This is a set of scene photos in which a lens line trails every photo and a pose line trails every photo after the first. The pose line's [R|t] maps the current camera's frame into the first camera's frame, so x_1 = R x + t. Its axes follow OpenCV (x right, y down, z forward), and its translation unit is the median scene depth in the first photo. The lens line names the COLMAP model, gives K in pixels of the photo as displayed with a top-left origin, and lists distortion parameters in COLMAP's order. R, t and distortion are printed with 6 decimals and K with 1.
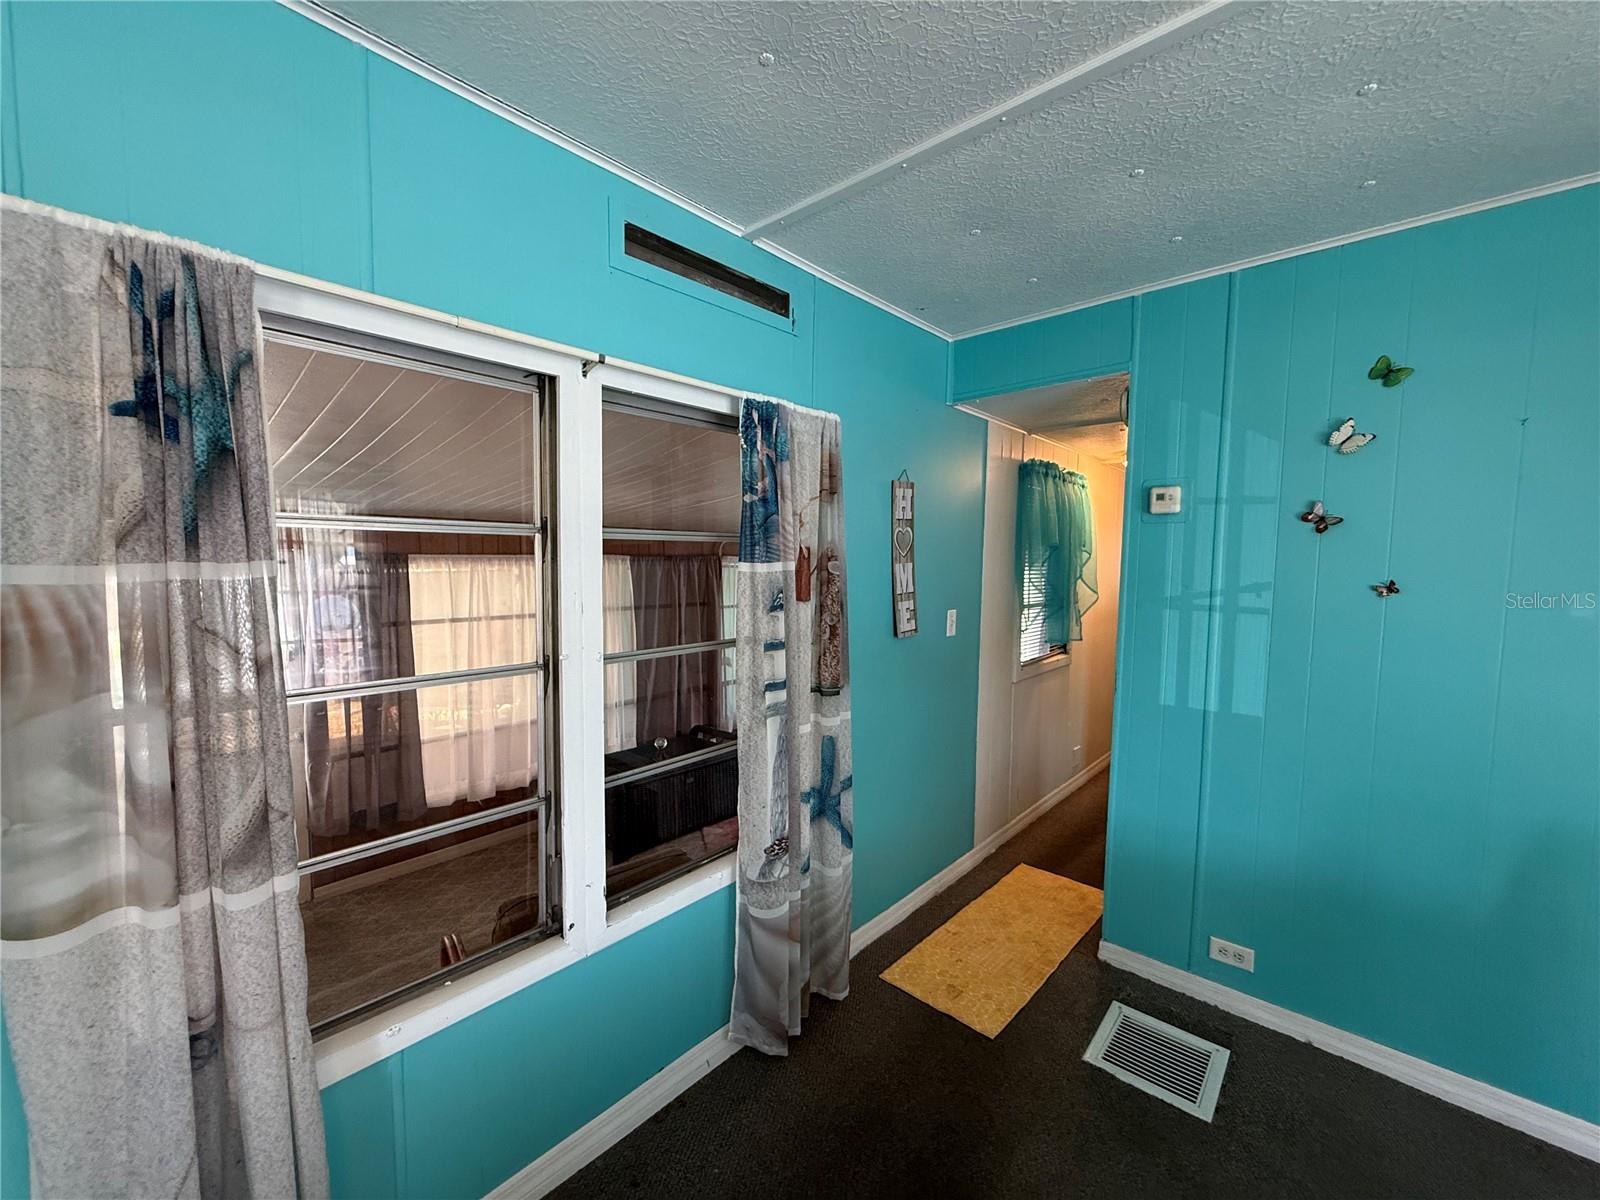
lens RADIAL K [[638.6, 0, 795.3], [0, 638.6, 602.9], [0, 0, 1]] dist [0.000323, -0.000090]
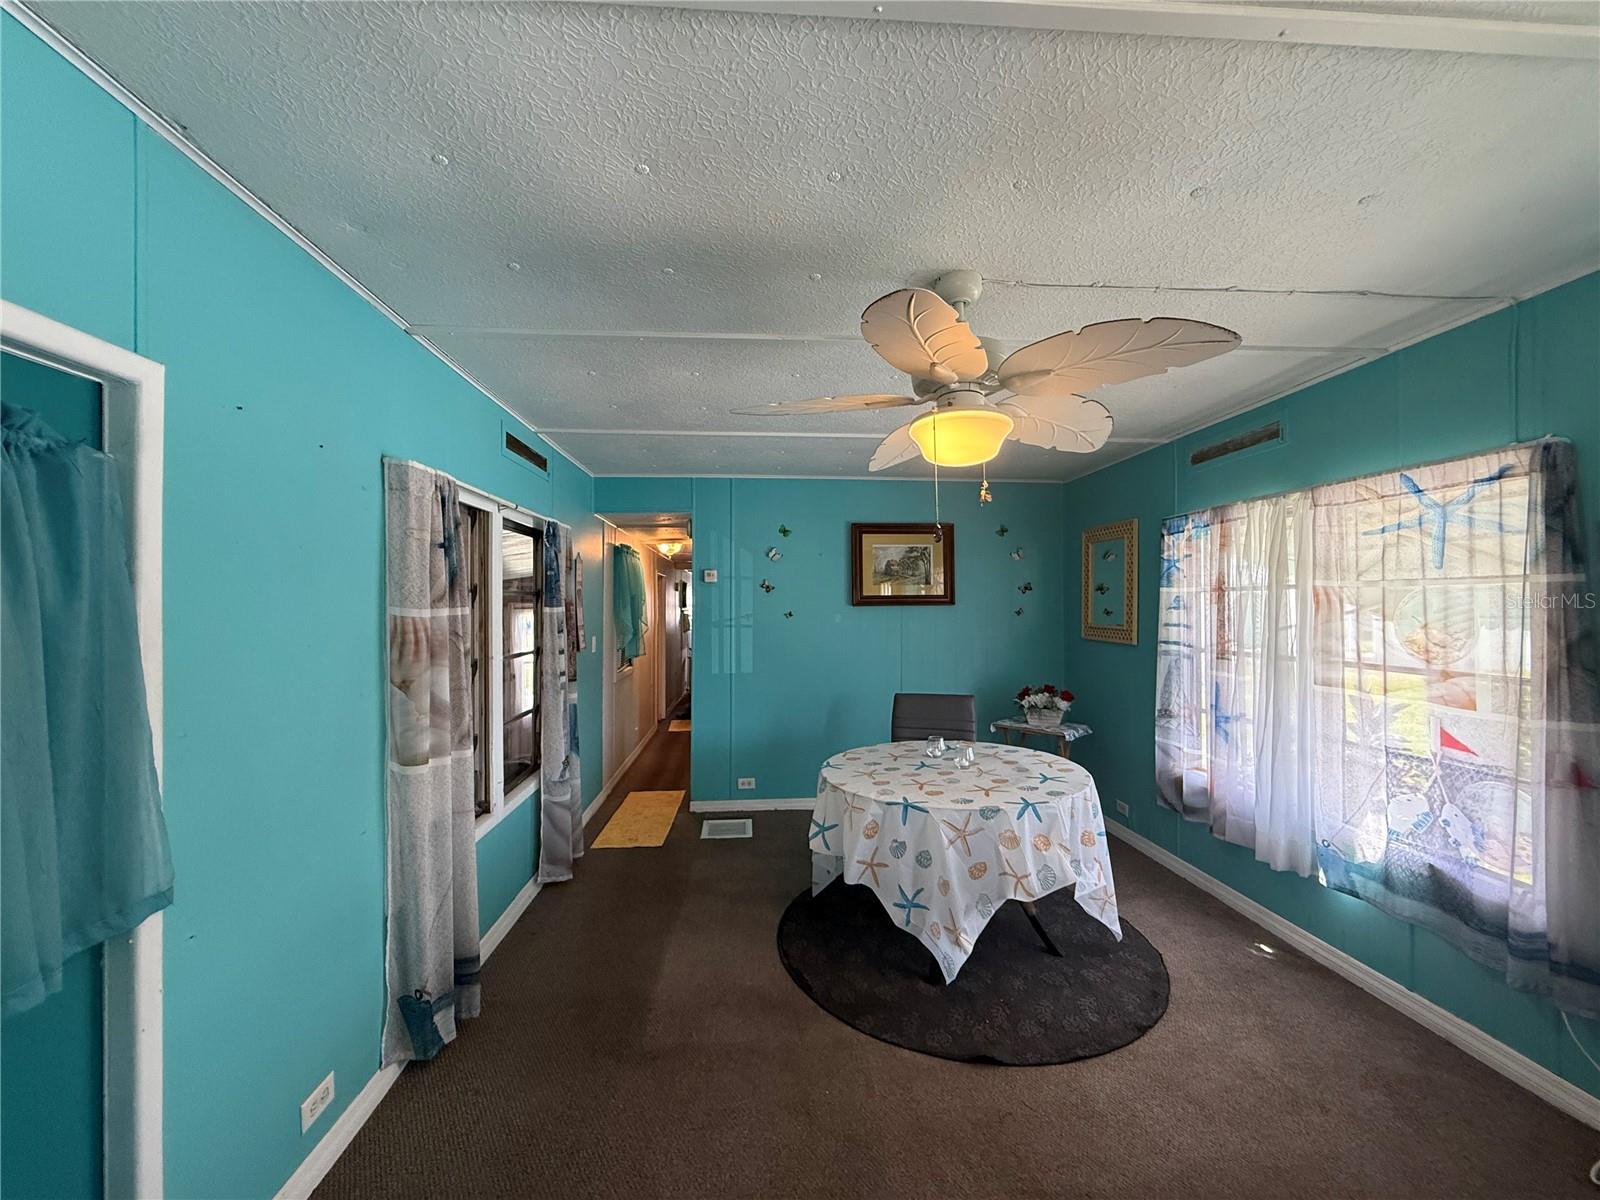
lens RADIAL K [[638.6, 0, 795.3], [0, 638.6, 602.9], [0, 0, 1]] dist [0.000323, -0.000090]
pose [[0.691592, -0.006675, 0.722258, -0.788045], [0.058469, 0.997193, -0.046771, 0.045263], [-0.719918, 0.074576, 0.690041, -0.685822]]
